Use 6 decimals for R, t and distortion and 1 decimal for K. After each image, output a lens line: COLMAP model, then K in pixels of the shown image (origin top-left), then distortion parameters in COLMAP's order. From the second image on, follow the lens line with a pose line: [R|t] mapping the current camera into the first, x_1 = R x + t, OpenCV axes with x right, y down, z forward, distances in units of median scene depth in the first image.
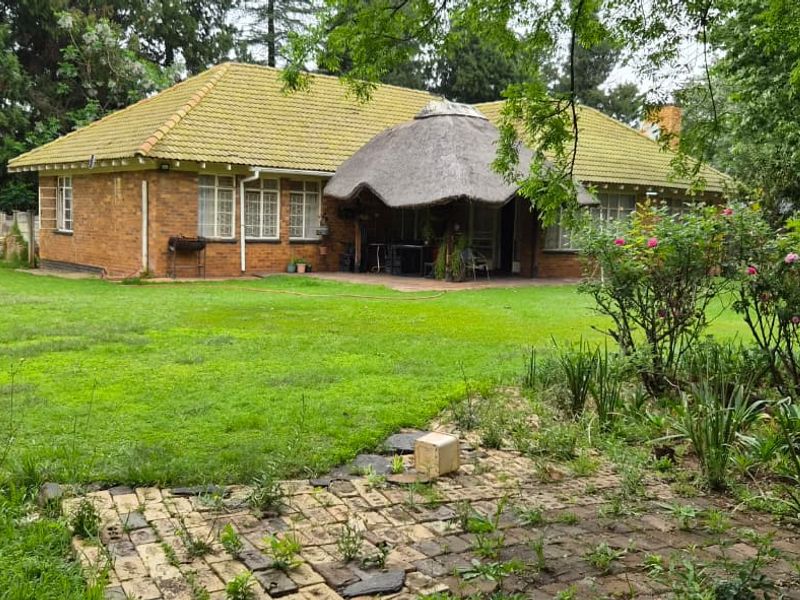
lens RADIAL K [[881.7, 0, 397.7], [0, 881.7, 301.0], [0, 0, 1]] dist [0.059031, 0.000000]
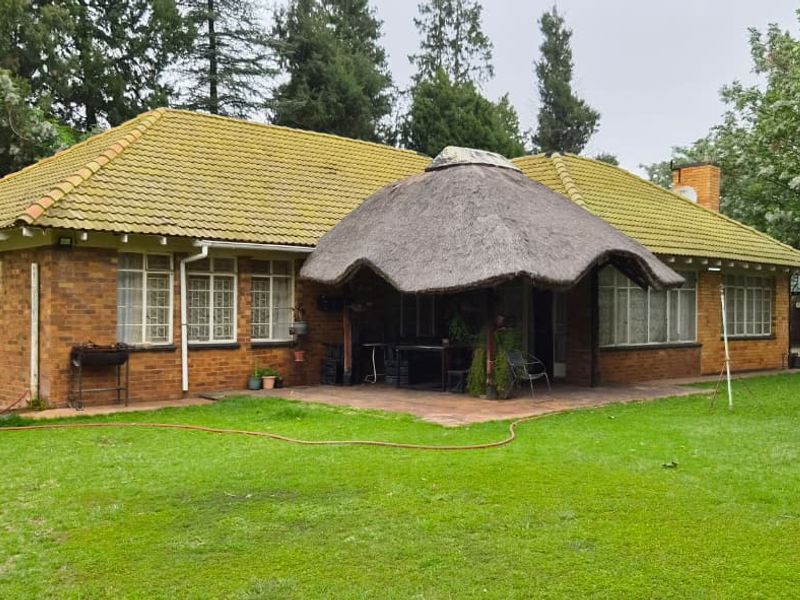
lens RADIAL K [[881.7, 0, 403.0], [0, 881.7, 302.8], [0, 0, 1]] dist [0.059031, 0.000000]
pose [[0.996928, -0.024553, 0.074369, -0.055907], [0.031576, 0.994998, -0.094776, -0.031632], [-0.071670, 0.096833, 0.992717, 0.298842]]
